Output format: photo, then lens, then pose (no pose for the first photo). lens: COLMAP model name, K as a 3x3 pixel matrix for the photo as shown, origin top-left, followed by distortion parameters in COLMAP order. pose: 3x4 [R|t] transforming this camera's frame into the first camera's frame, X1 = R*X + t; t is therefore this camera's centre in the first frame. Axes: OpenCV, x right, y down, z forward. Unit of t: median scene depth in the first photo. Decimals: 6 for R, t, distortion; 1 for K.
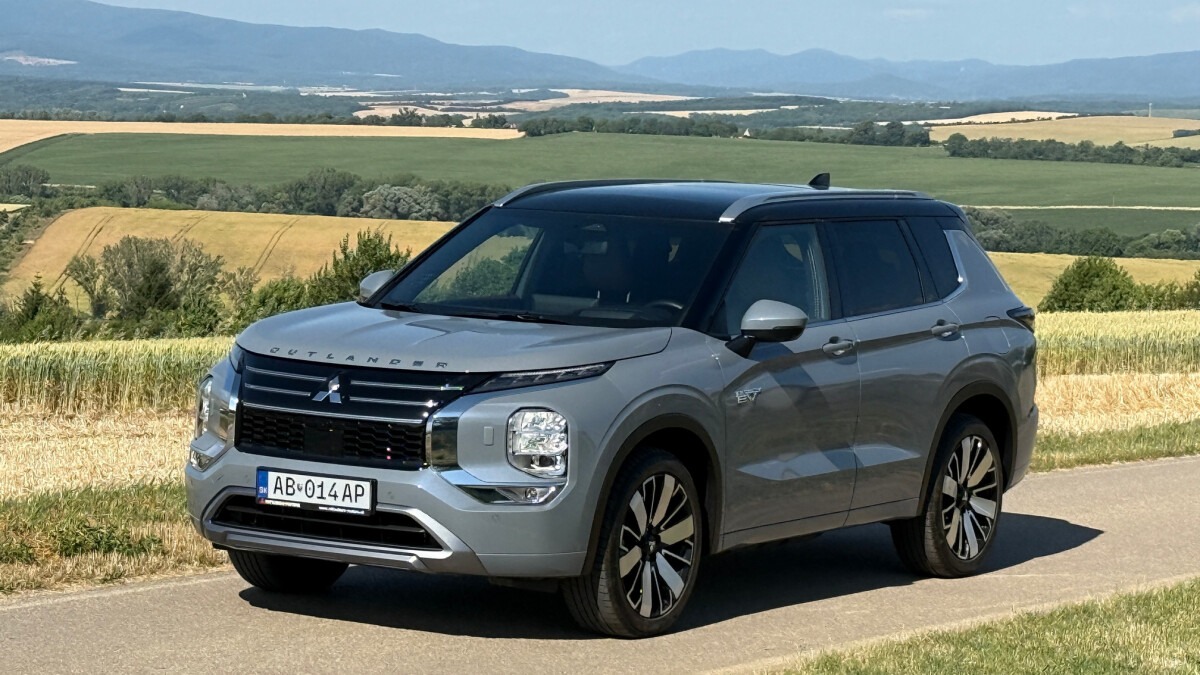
lens RADIAL K [[3662.8, 0, 599.3], [0, 3662.8, 335.7], [0, 0, 1]] dist [-0.004690, 0.000000]
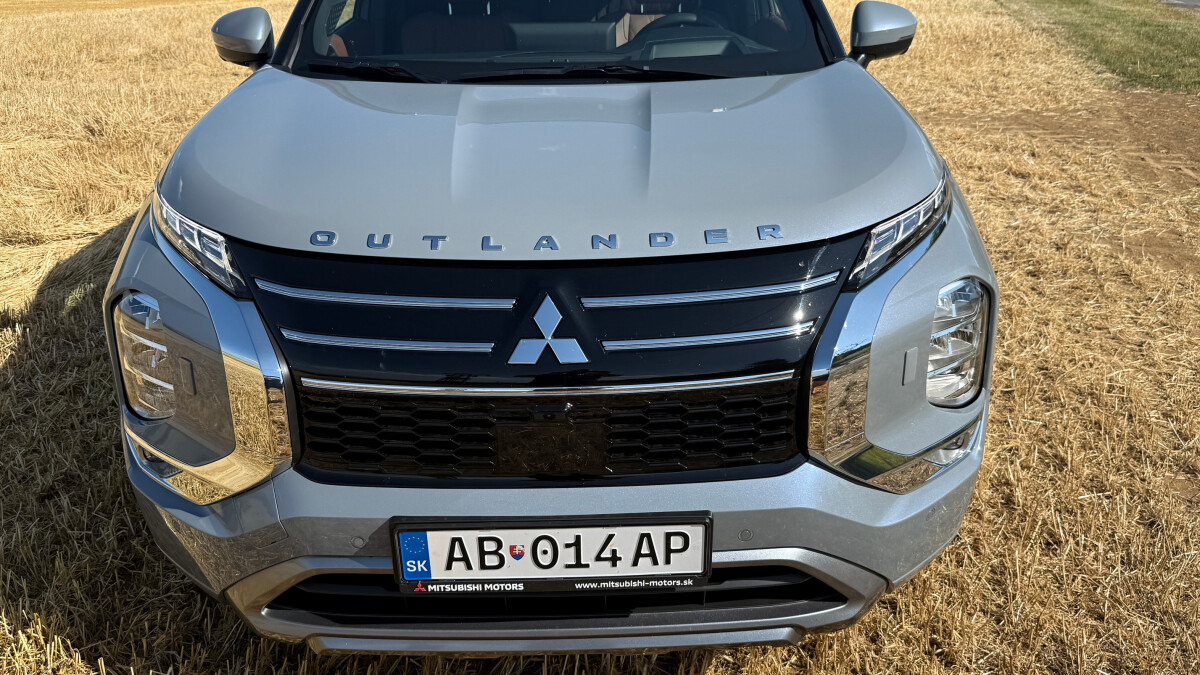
lens RADIAL K [[955.3, 0, 592.4], [0, 955.3, 334.7], [0, 0, 1]] dist [0.068643, -0.002631]
pose [[0.841335, -0.268406, 0.469163, -0.120415], [0.083989, 0.922369, 0.377069, -0.027260], [-0.533949, -0.277836, 0.798564, 0.891313]]
